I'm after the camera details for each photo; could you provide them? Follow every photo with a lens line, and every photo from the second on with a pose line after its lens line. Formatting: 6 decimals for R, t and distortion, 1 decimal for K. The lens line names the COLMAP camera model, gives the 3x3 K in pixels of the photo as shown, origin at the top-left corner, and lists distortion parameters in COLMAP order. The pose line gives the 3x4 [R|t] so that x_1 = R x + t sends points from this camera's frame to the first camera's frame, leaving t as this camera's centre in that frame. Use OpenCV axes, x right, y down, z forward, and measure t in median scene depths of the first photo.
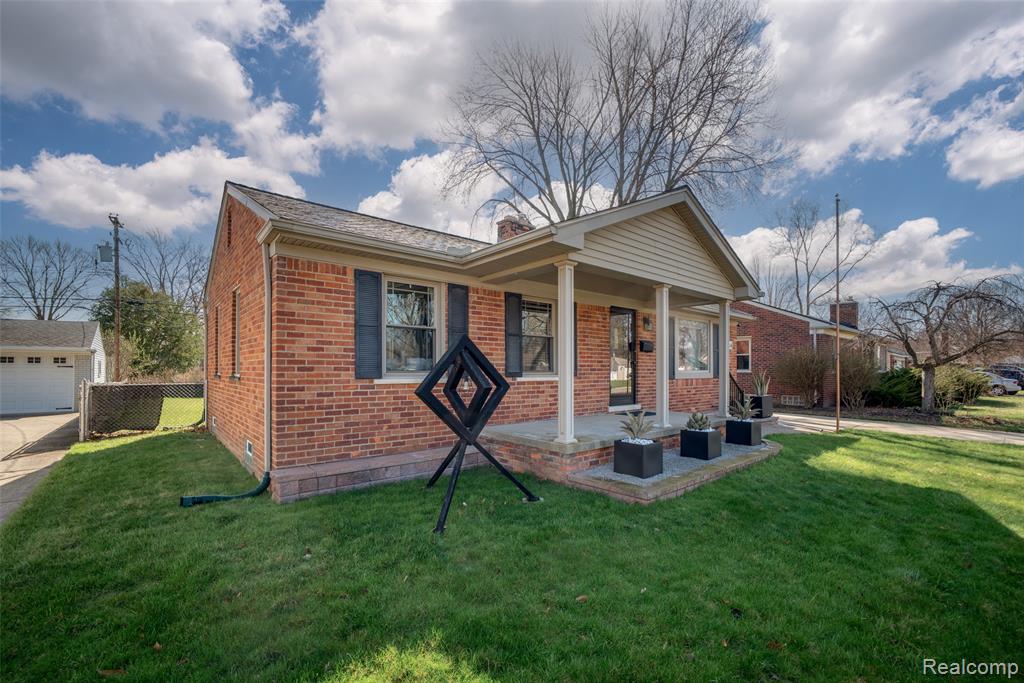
lens RADIAL K [[428.7, 0, 515.1], [0, 428.7, 376.7], [0, 0, 1]] dist [-0.002804, -0.000231]
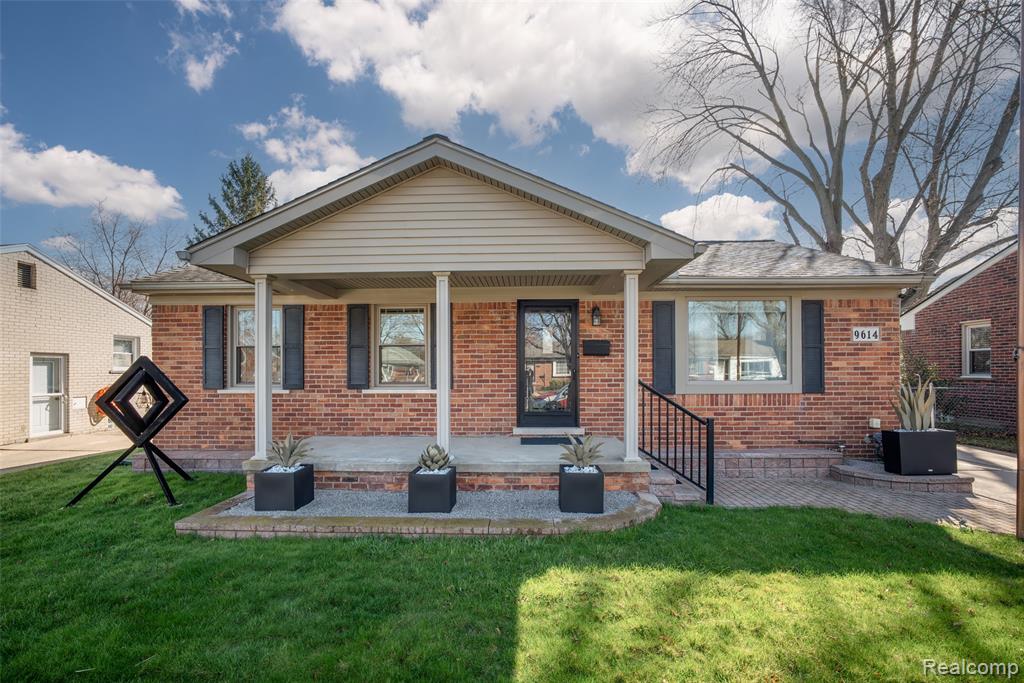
lens RADIAL K [[428.7, 0, 515.1], [0, 428.7, 376.7], [0, 0, 1]] dist [-0.002804, -0.000231]
pose [[0.740620, 0.003102, -0.671917, 1.158610], [-0.005967, 0.999980, -0.001960, -0.034814], [0.671897, 0.005461, 0.740624, 0.636172]]
